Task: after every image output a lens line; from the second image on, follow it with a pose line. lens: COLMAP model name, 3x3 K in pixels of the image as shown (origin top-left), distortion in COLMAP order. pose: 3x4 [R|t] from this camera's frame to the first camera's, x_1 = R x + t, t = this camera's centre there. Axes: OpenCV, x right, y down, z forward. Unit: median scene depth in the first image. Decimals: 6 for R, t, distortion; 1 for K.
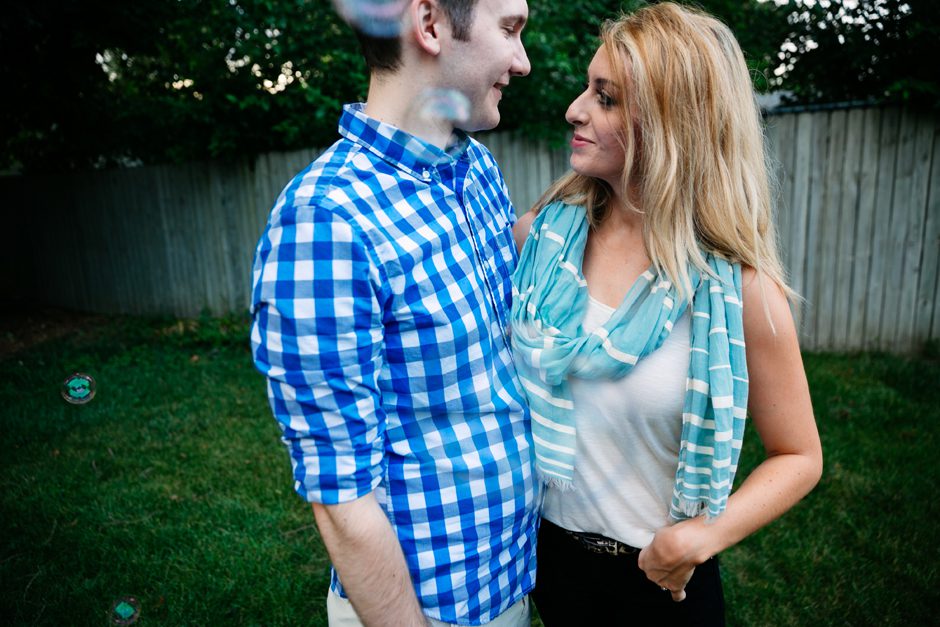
lens RADIAL K [[646.4, 0, 477.0], [0, 646.4, 308.4], [0, 0, 1]] dist [-0.088308, 0.068127]
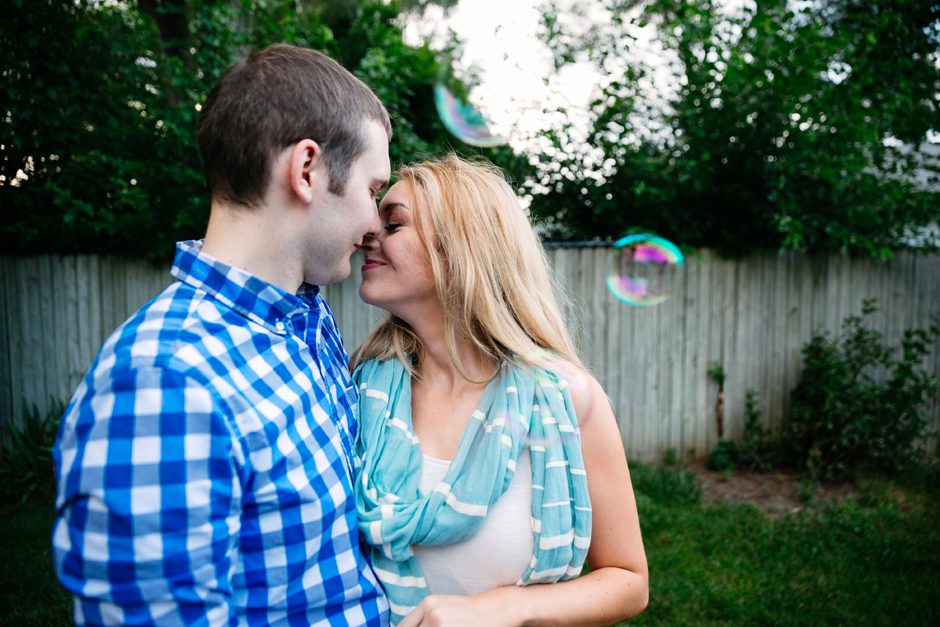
lens RADIAL K [[646.4, 0, 478.9], [0, 646.4, 304.1], [0, 0, 1]] dist [-0.088308, 0.068127]
pose [[0.934795, 0.033466, 0.353606, -0.142925], [0.032862, 0.983132, -0.179921, -0.070178], [-0.353663, 0.179810, 0.917928, 0.079352]]
